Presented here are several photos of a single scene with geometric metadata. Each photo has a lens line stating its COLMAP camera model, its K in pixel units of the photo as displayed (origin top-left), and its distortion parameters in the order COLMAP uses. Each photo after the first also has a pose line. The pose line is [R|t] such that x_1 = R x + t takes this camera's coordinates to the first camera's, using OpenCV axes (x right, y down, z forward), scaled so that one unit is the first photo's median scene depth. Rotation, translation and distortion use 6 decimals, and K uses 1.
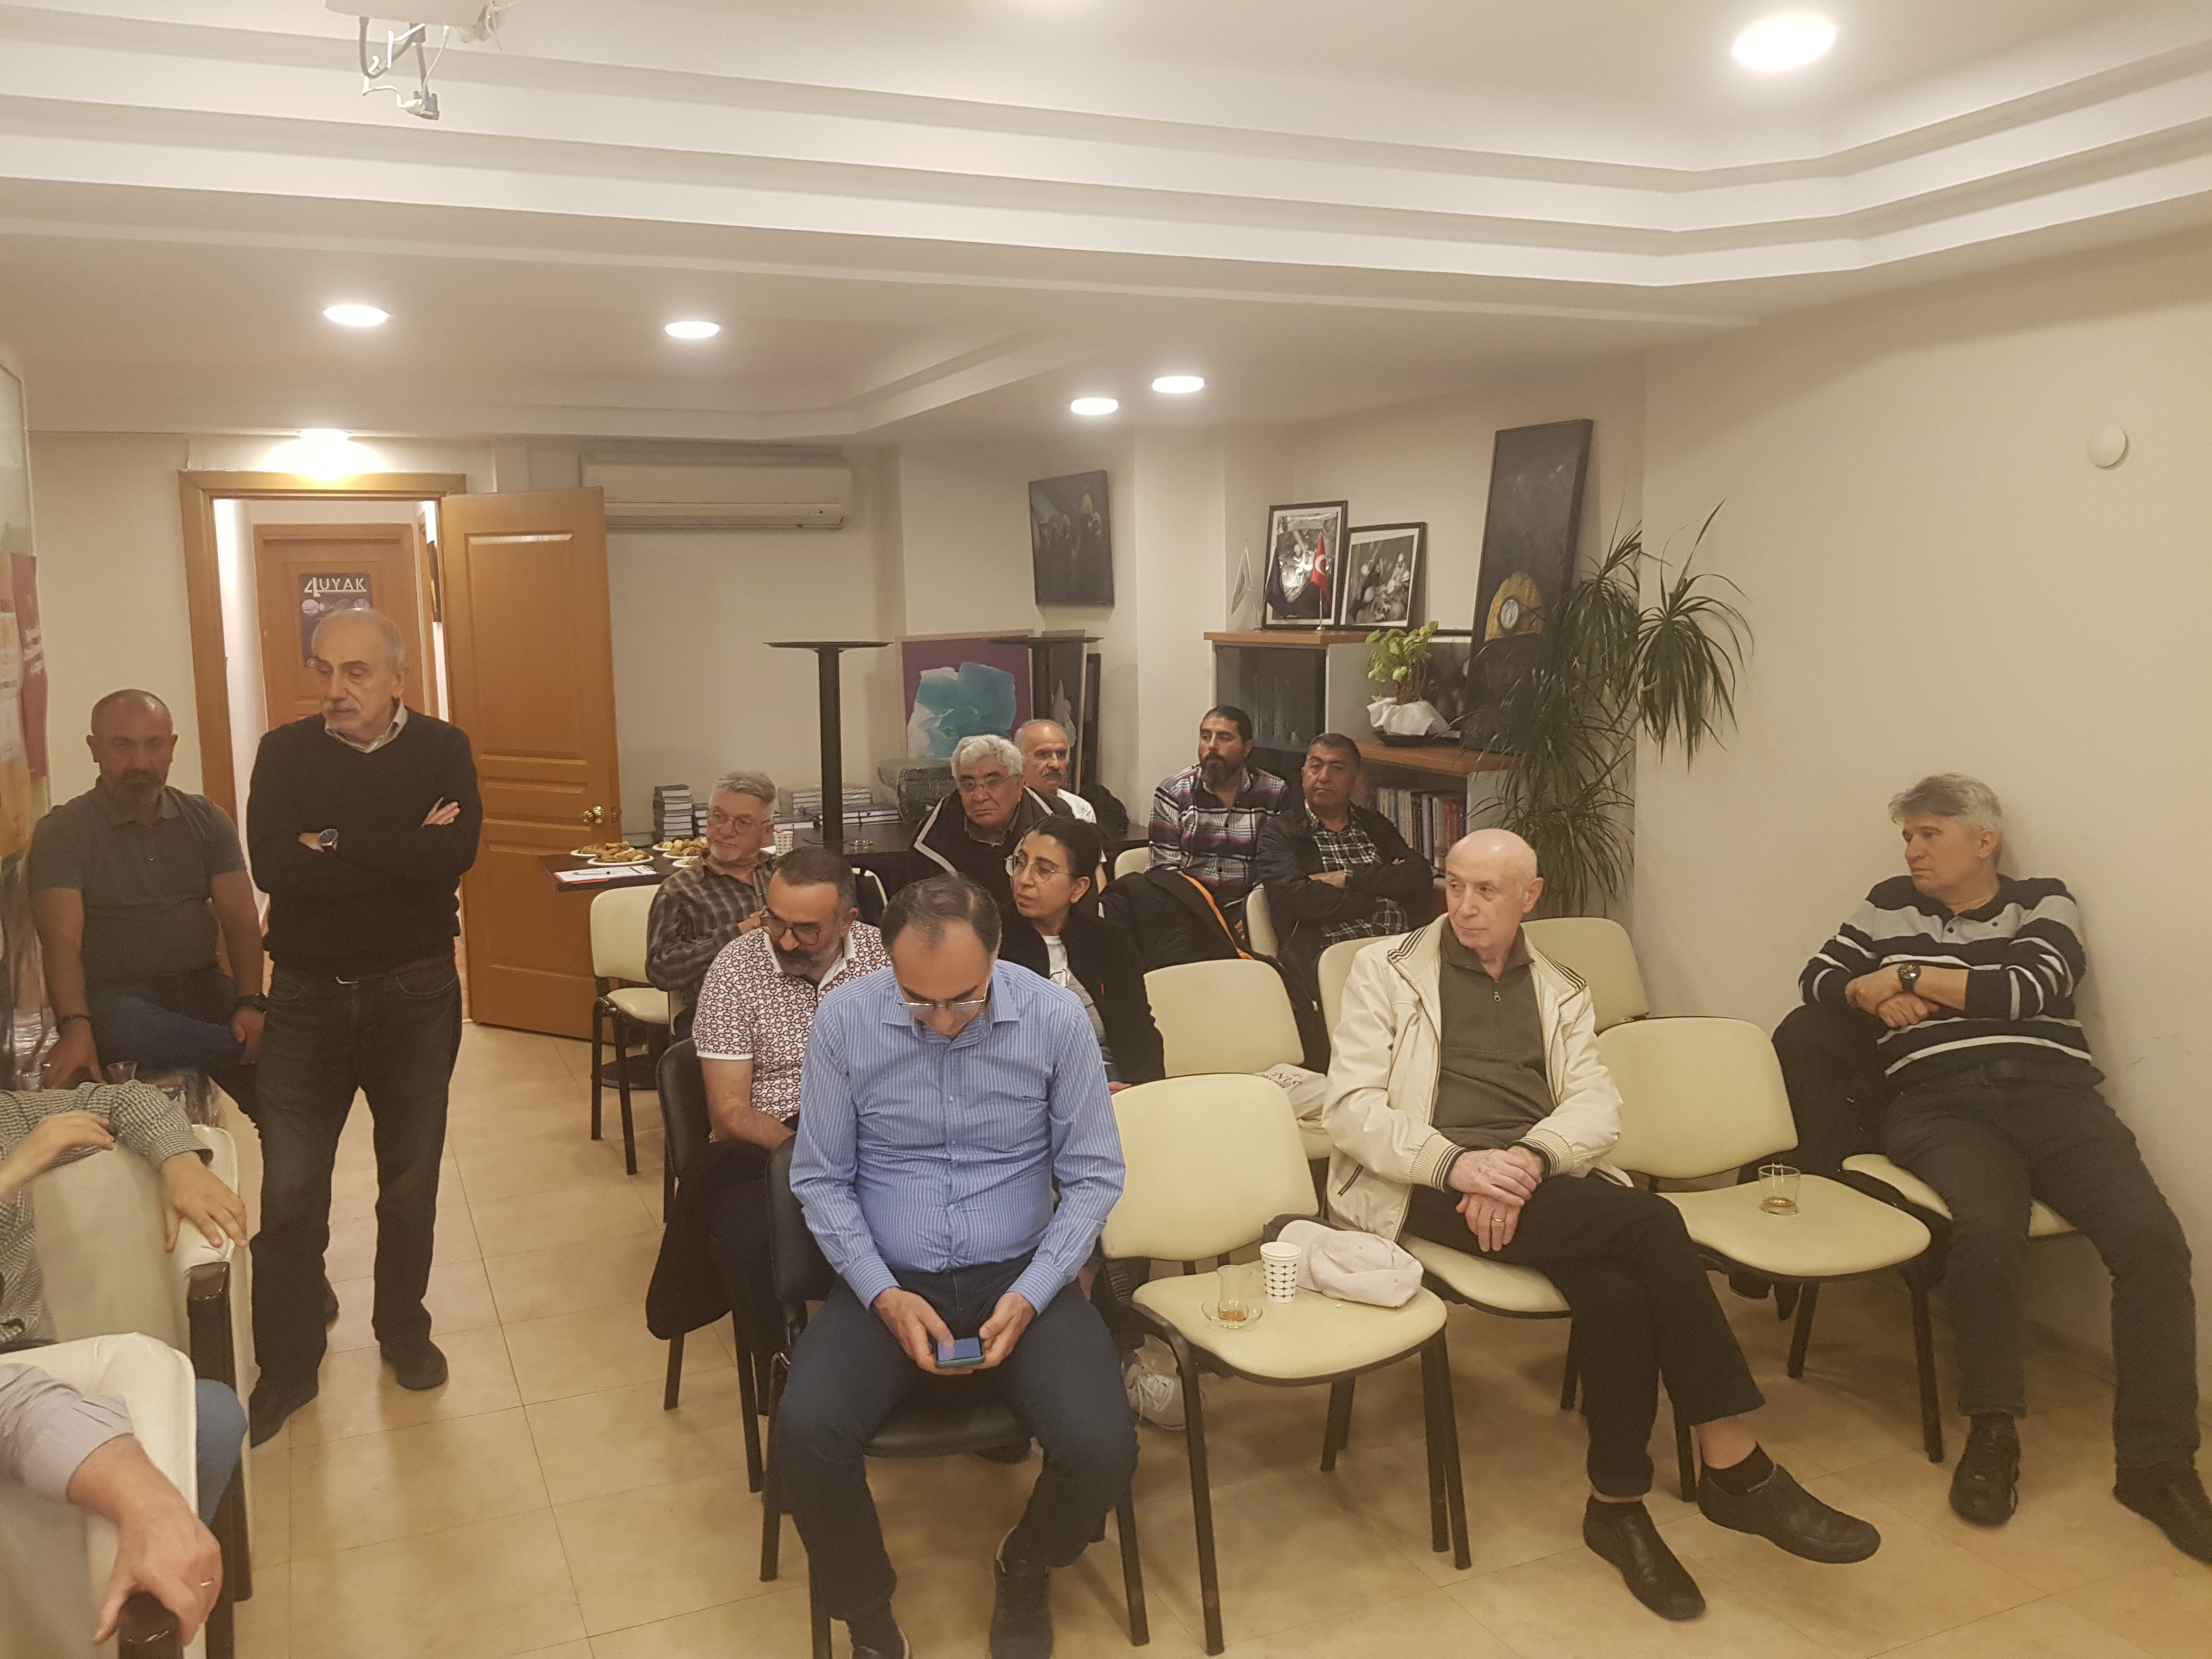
lens RADIAL K [[1719.3, 0, 1057.1], [0, 1719.3, 809.7], [0, 0, 1]] dist [0.072557, -0.124316]
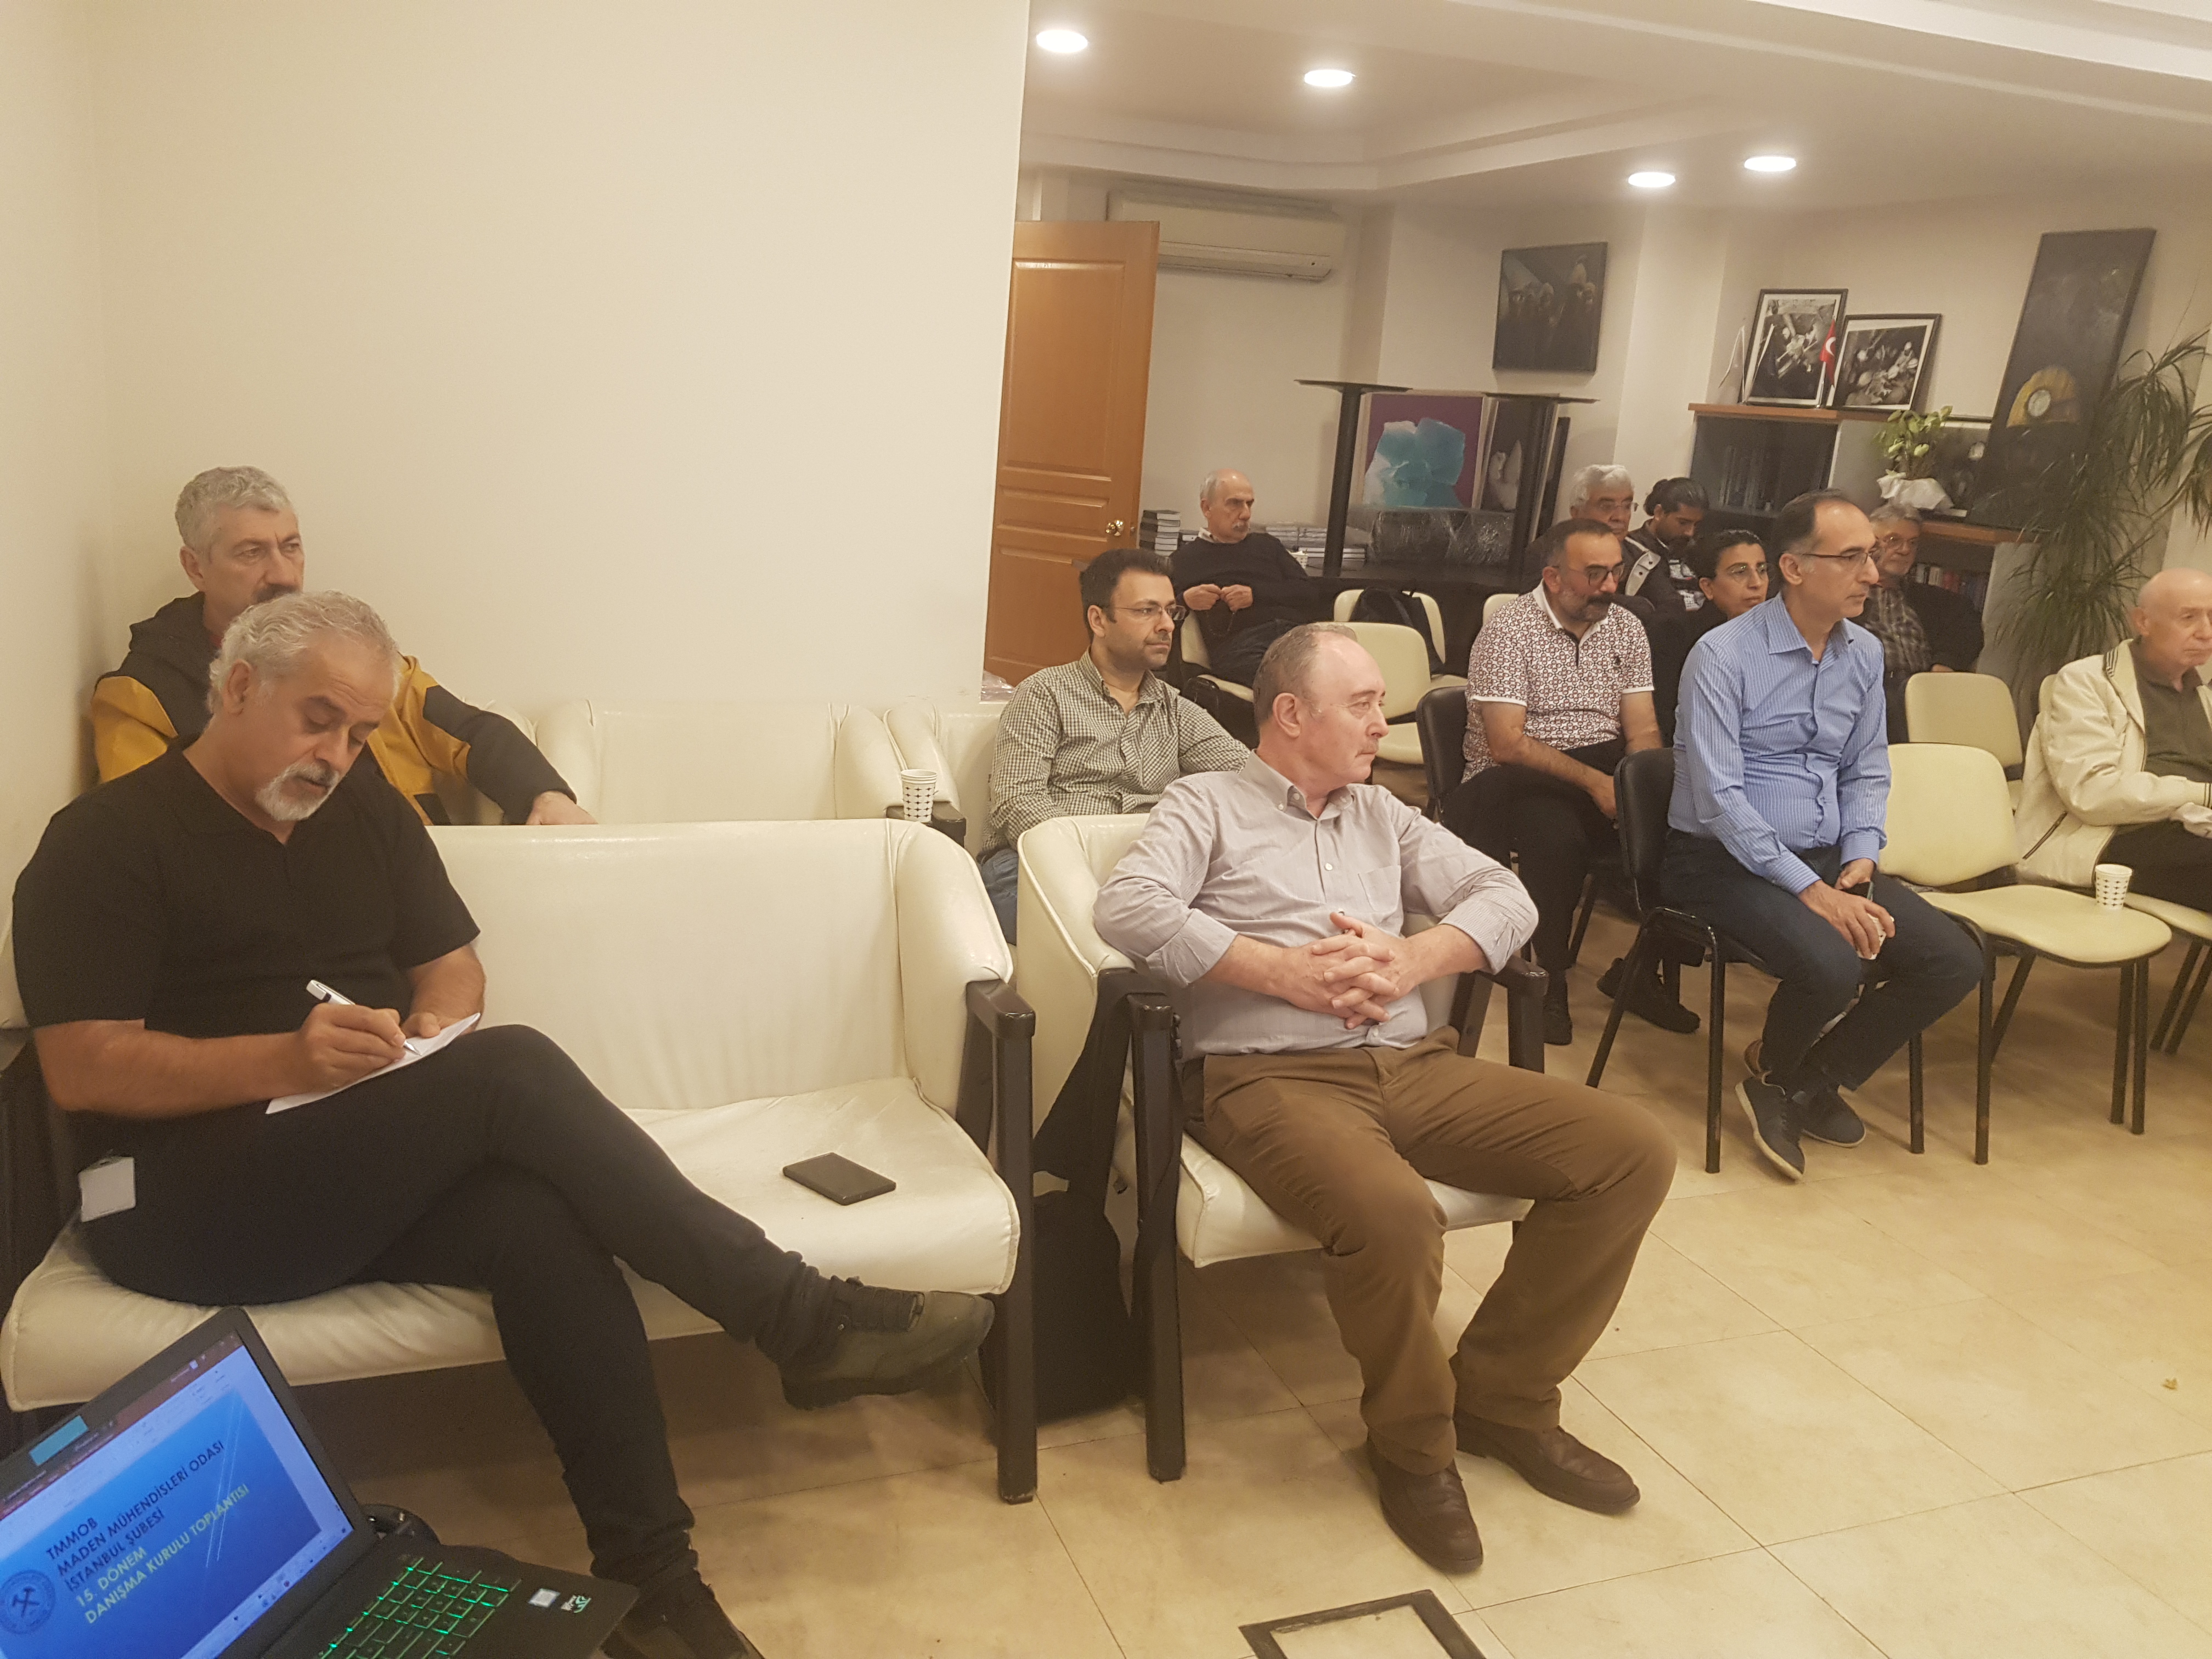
lens RADIAL K [[1719.3, 0, 1082.4], [0, 1719.3, 794.8], [0, 0, 1]] dist [0.072557, -0.124316]
pose [[0.995309, 0.091286, -0.032036, -0.280533], [-0.087300, 0.990175, 0.109234, 0.064432], [0.041692, -0.105925, 0.993500, -0.145310]]
